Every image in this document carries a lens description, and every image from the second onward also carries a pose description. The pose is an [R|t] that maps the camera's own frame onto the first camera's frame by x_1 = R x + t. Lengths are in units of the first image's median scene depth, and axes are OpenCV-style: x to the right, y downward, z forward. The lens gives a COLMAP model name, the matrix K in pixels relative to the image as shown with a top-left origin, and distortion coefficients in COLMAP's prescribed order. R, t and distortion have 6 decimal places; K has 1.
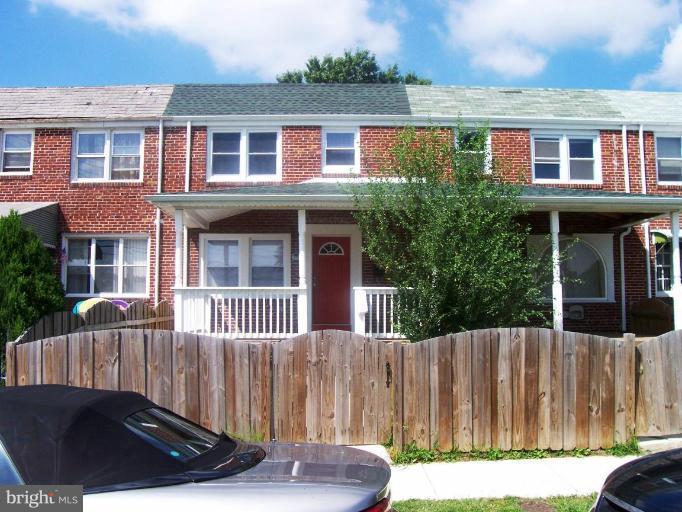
lens RADIAL K [[719.7, 0, 341.0], [0, 719.7, 256.0], [0, 0, 1]] dist [-0.201436, 0.241175]
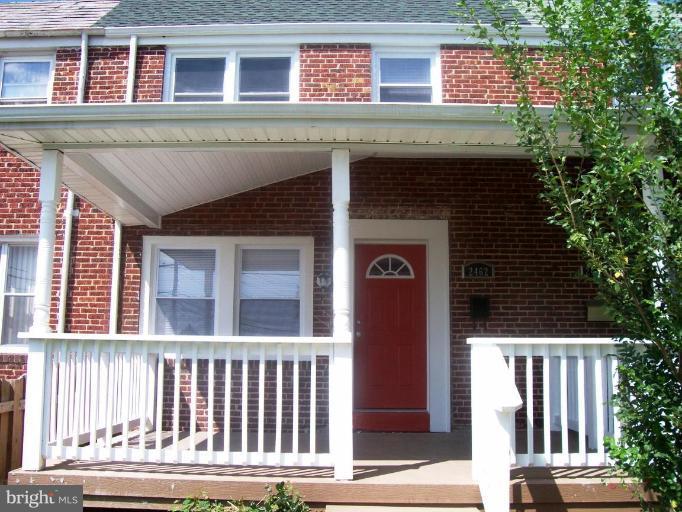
lens RADIAL K [[719.7, 0, 341.0], [0, 719.7, 256.0], [0, 0, 1]] dist [-0.201436, 0.241175]
pose [[0.999387, 0.003119, -0.034878, -0.031324], [-0.005667, 0.997302, -0.073193, 0.021486], [0.034556, 0.073346, 0.996708, 0.469765]]
